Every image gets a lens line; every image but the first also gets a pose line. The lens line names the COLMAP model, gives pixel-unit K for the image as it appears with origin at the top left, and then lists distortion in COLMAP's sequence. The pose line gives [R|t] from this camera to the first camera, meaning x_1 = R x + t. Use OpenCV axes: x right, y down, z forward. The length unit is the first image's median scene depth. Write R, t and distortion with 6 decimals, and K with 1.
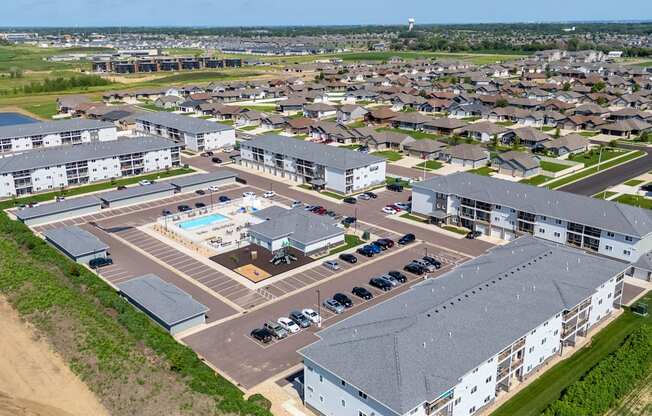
lens RADIAL K [[582.8, 0, 326.0], [0, 582.8, 208.0], [0, 0, 1]] dist [0.003217, 0.000763]
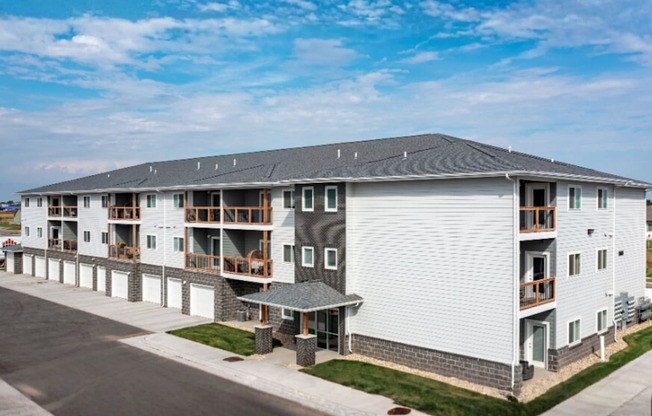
lens RADIAL K [[582.8, 0, 326.0], [0, 582.8, 208.0], [0, 0, 1]] dist [0.003217, 0.000763]
pose [[0.998572, 0.009308, 0.052601, -0.014736], [0.006772, 0.954701, -0.297491, -0.020441], [-0.052987, 0.297422, 0.953275, 0.821985]]
